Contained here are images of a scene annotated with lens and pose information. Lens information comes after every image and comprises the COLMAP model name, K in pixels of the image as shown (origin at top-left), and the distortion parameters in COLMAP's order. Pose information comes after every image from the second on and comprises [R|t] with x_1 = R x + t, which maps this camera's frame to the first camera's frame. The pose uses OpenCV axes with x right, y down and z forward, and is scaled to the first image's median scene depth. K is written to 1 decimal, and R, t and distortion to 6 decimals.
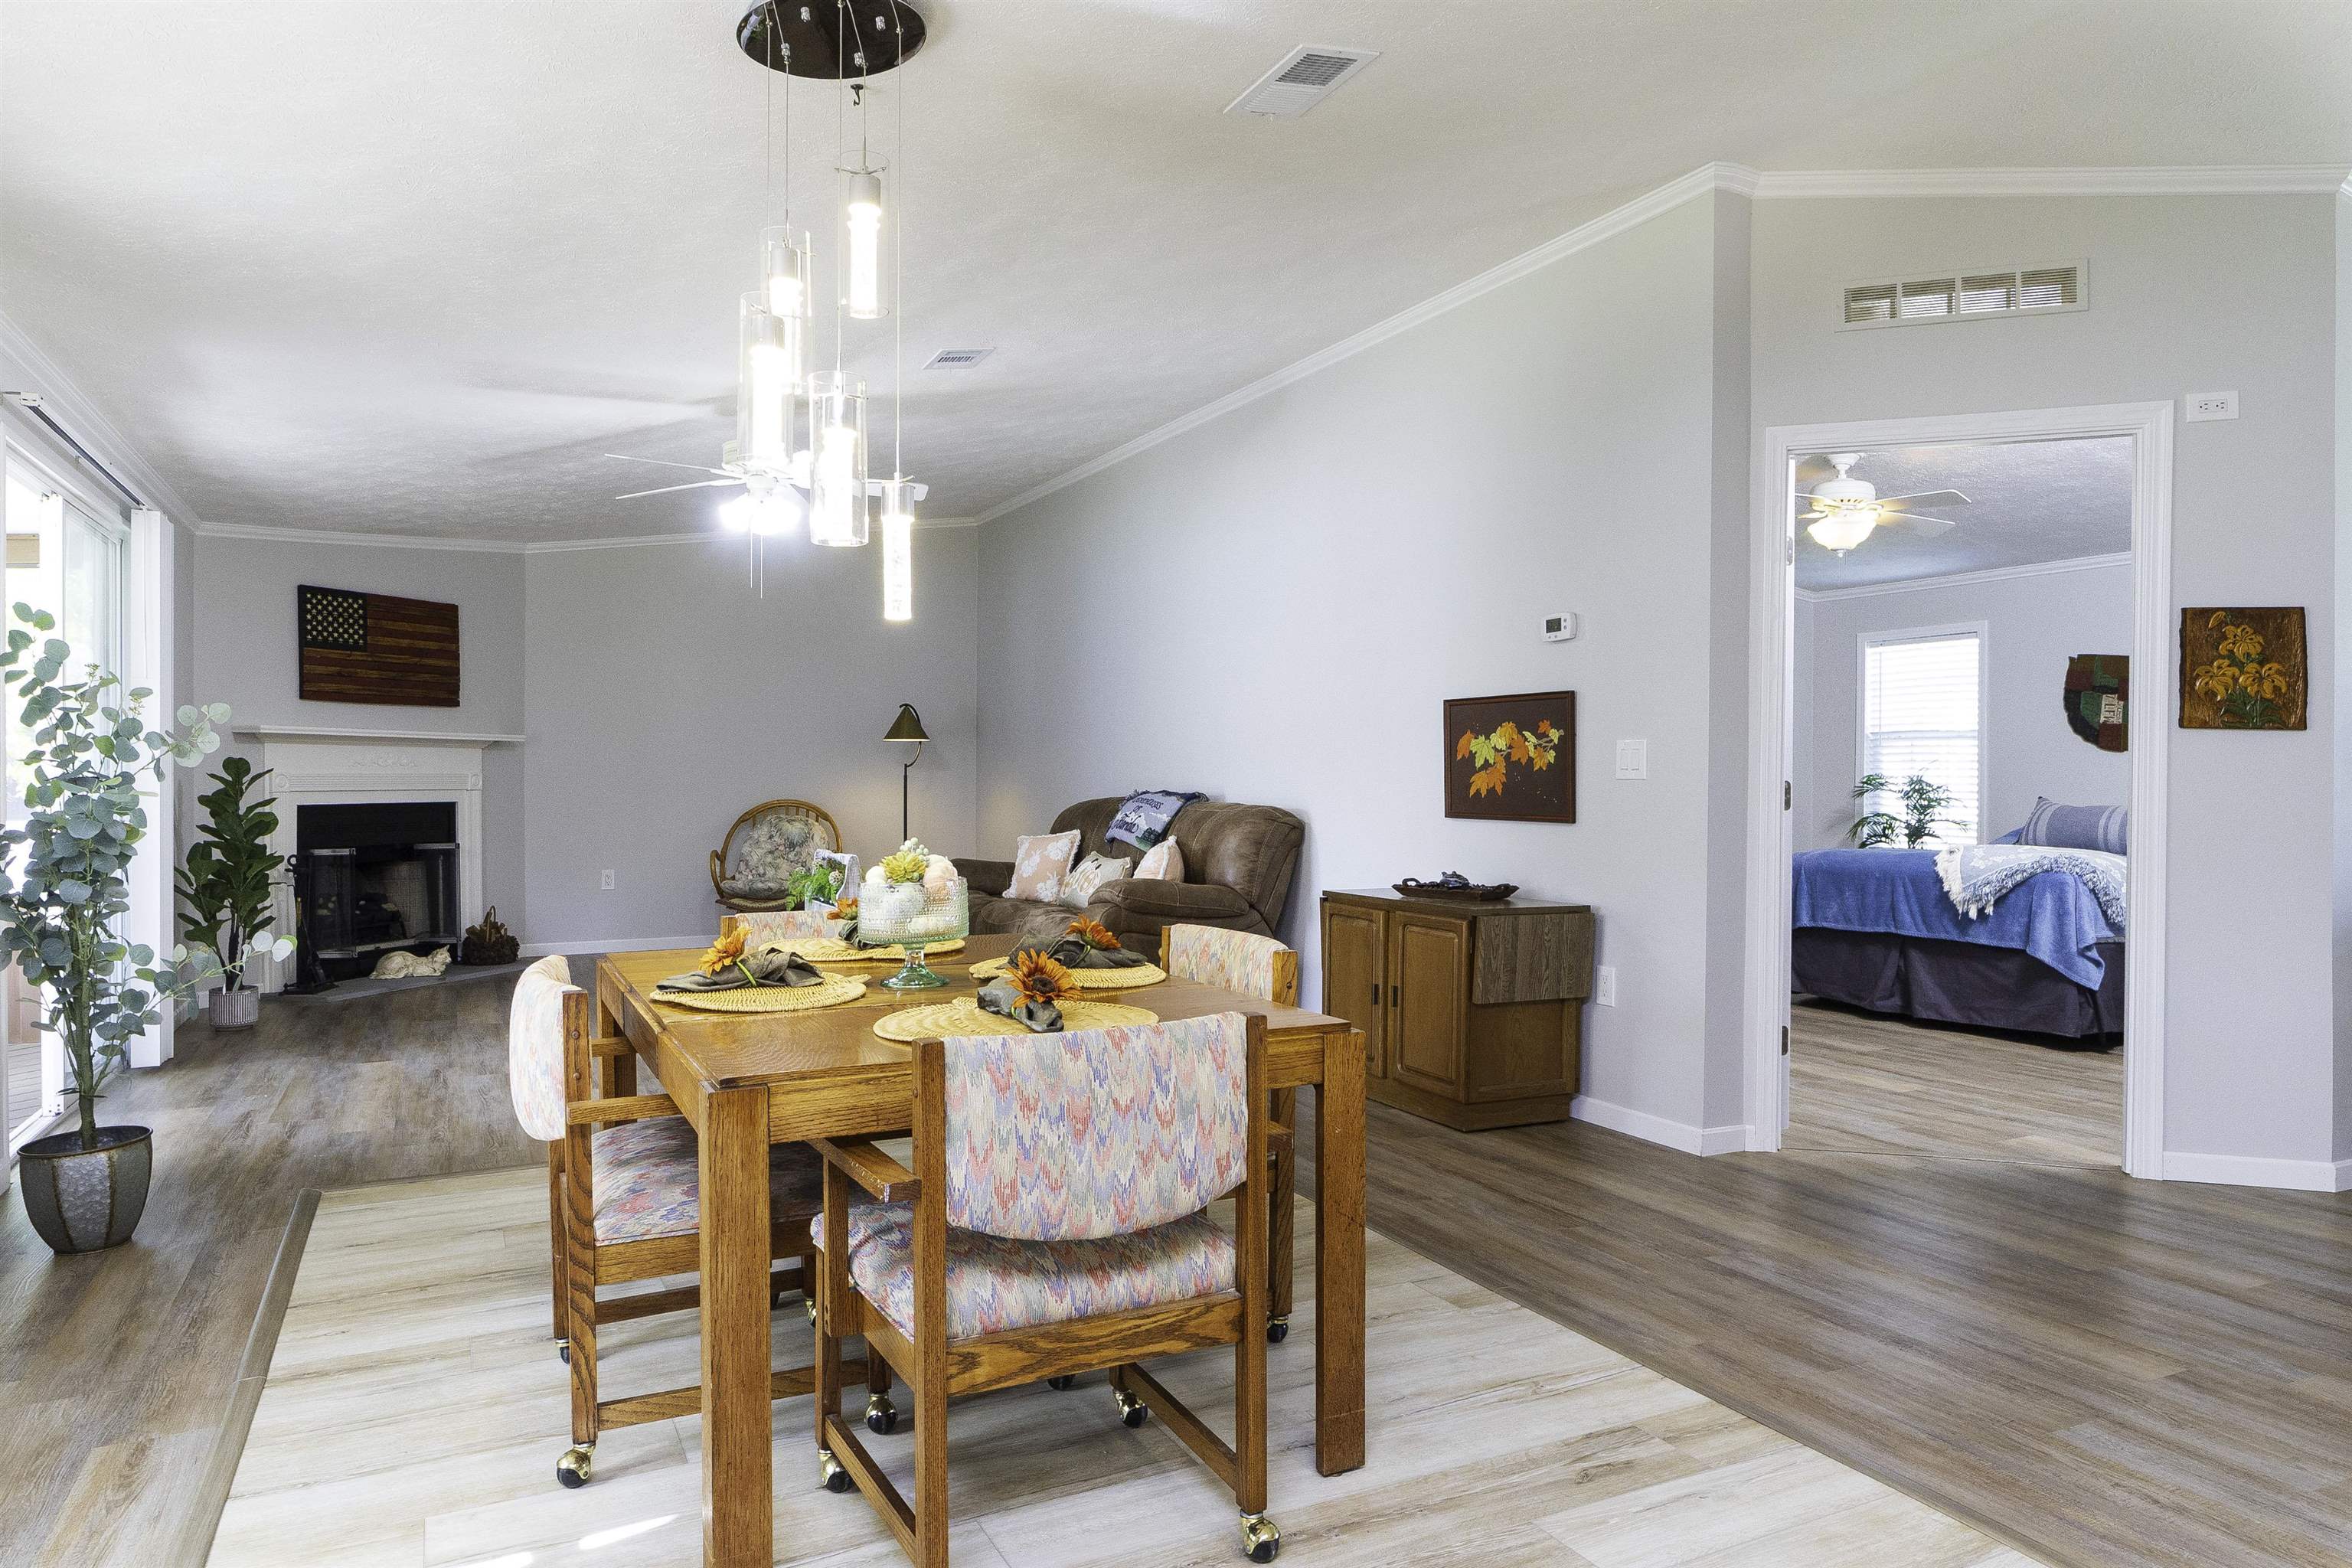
lens RADIAL K [[1531.9, 0, 1176.0], [0, 1531.9, 784.0], [0, 0, 1]] dist [-0.004104, 0.000442]
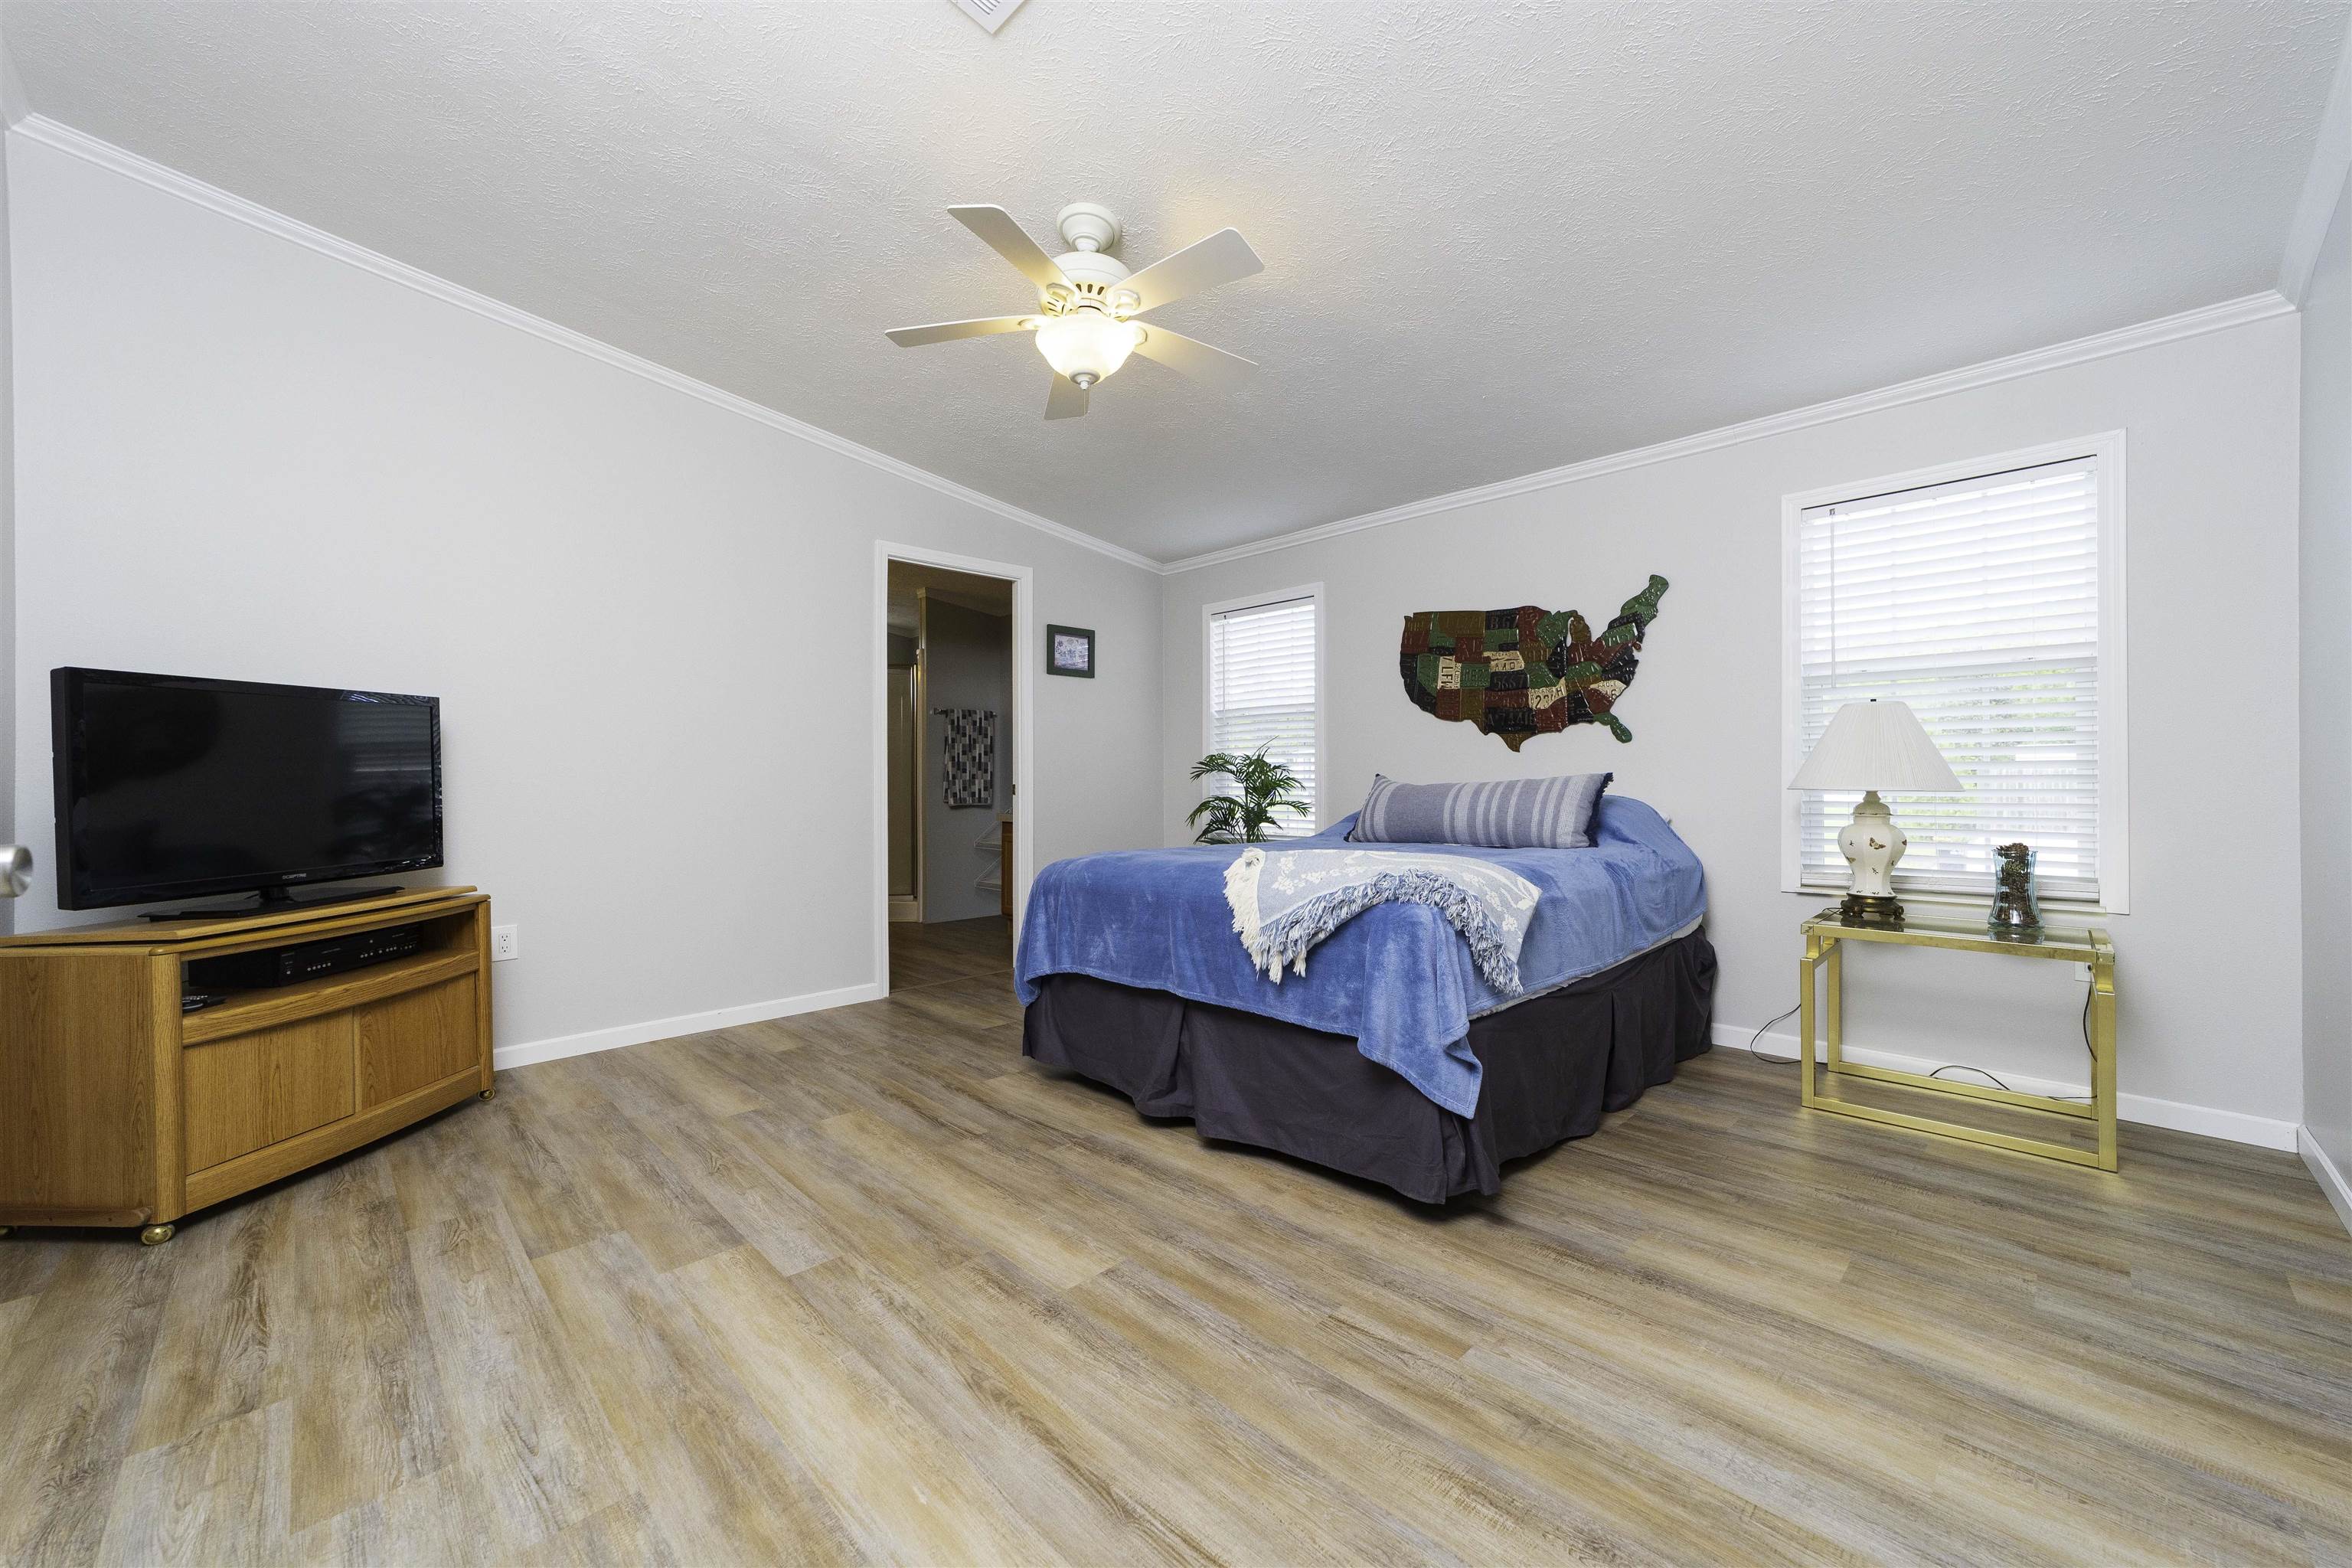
lens RADIAL K [[904.1, 0, 1164.9], [0, 904.1, 779.7], [0, 0, 1]] dist [-0.019719, 0.008147]
pose [[0.961031, -0.017748, 0.275869, 0.407029], [0.017618, 0.999840, 0.002949, 0.009641], [-0.275877, 0.002026, 0.961191, 0.715997]]
